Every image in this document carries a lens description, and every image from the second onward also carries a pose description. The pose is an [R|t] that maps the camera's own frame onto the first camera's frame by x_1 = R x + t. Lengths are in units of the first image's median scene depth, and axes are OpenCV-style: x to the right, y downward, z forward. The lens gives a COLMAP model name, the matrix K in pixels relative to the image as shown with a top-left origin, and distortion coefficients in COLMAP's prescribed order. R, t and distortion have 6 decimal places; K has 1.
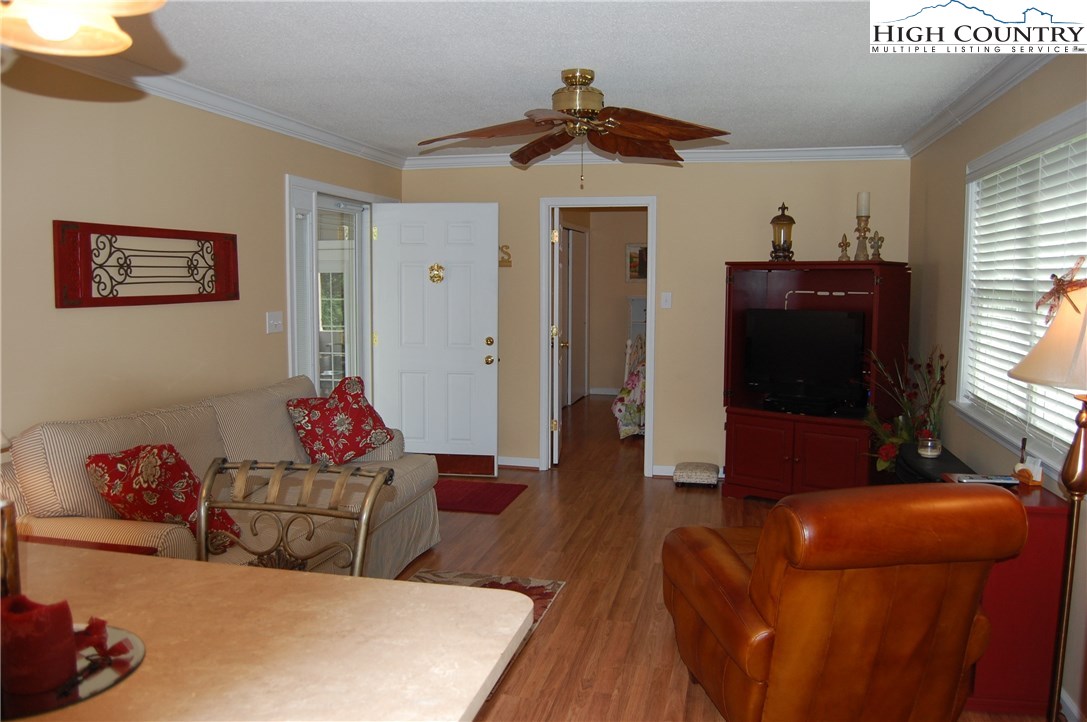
lens RADIAL K [[848.6, 0, 543.9], [0, 848.6, 362.0], [0, 0, 1]] dist [-0.092379, 0.030631]
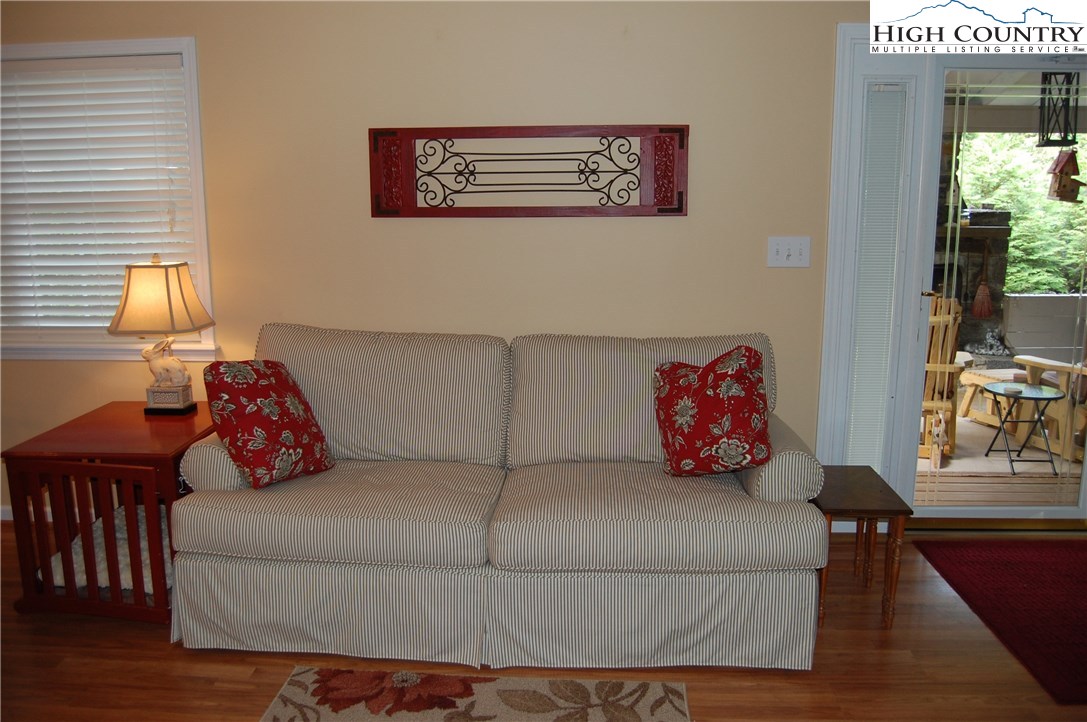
lens RADIAL K [[848.6, 0, 543.7], [0, 848.6, 358.8], [0, 0, 1]] dist [-0.092379, 0.030631]
pose [[0.165200, 0.184039, -0.968937, 0.431874], [-0.091044, 0.981086, 0.170824, -0.081649], [0.982049, 0.059996, 0.178831, 0.930040]]
